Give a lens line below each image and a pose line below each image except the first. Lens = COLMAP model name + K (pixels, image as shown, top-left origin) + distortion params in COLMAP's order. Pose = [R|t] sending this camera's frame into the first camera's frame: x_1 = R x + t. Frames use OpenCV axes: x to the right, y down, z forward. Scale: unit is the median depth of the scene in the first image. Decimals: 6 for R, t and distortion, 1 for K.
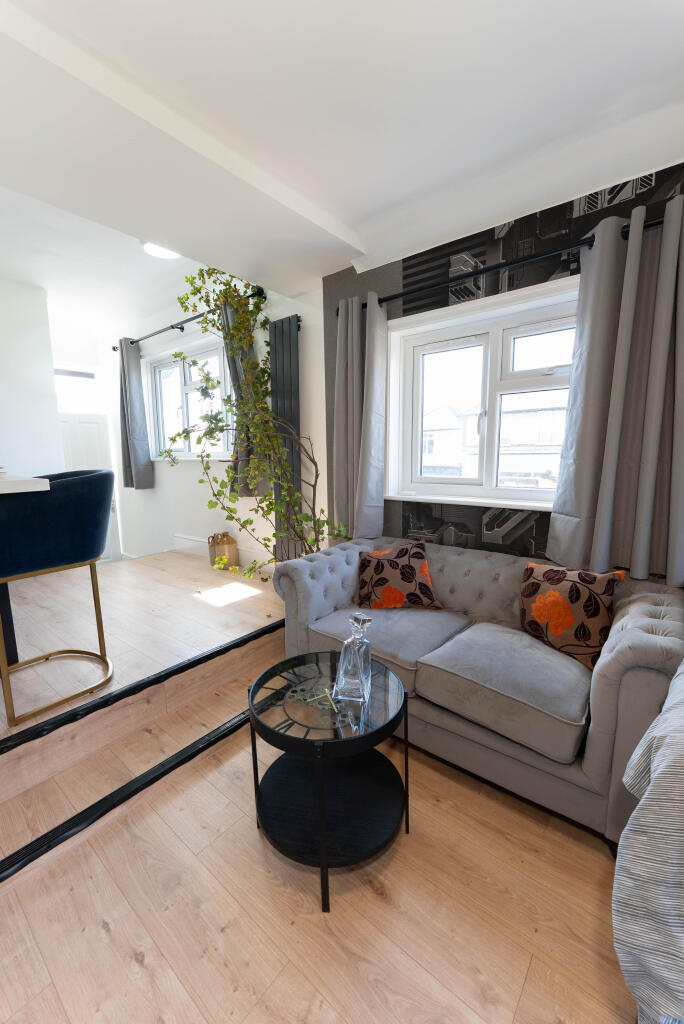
lens RADIAL K [[410.7, 0, 342.0], [0, 410.7, 512.0], [0, 0, 1]] dist [-0.001612, -0.000040]
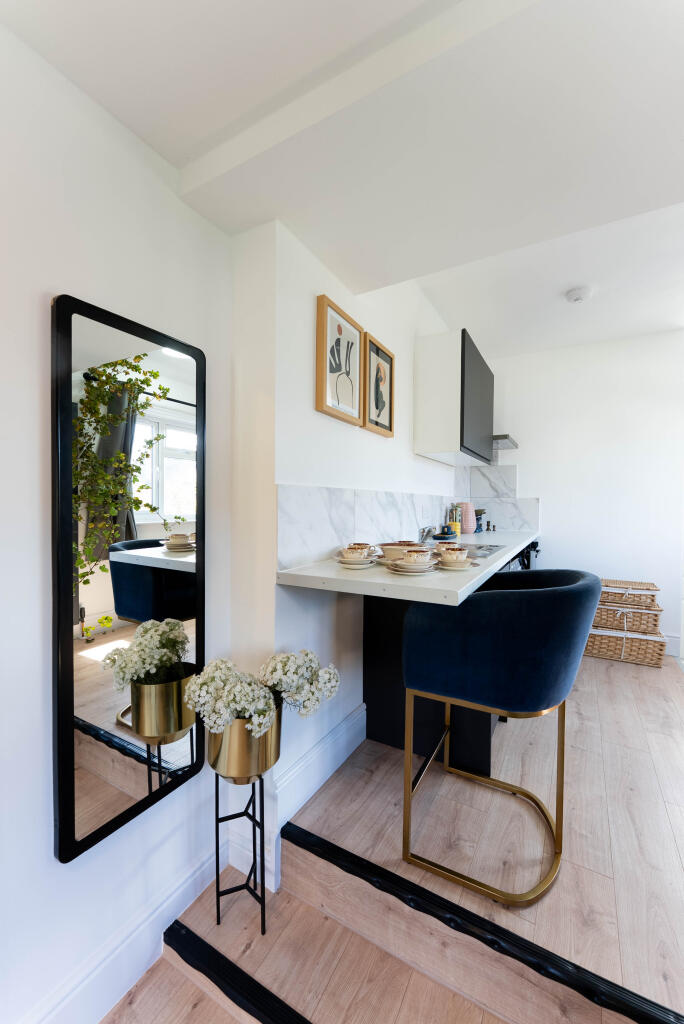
lens RADIAL K [[410.7, 0, 342.0], [0, 410.7, 512.0], [0, 0, 1]] dist [-0.001612, -0.000040]
pose [[0.155451, 0.039593, -0.987050, 0.002850], [-0.158635, 0.987229, 0.014616, -0.139345], [0.975023, 0.154309, 0.159746, 0.434254]]
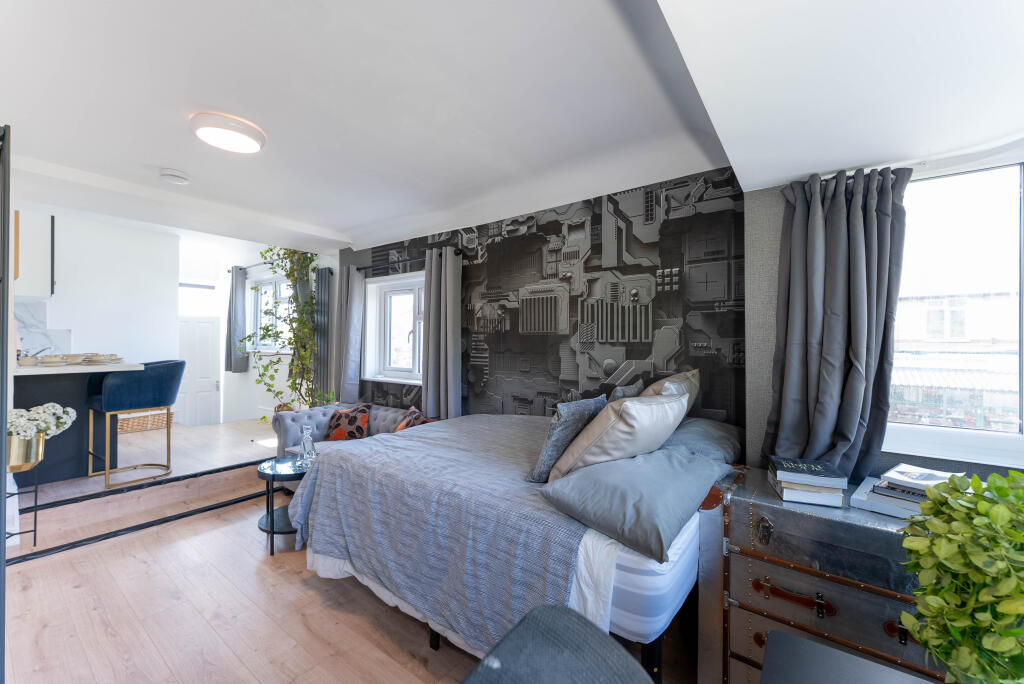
lens RADIAL K [[410.7, 0, 515.3], [0, 410.7, 339.4], [0, 0, 1]] dist [-0.001612, -0.000040]
pose [[0.998764, 0.019793, 0.045591, 0.753880], [-0.012740, 0.988592, -0.150079, 0.057294], [-0.048041, 0.149313, 0.987622, -0.823140]]
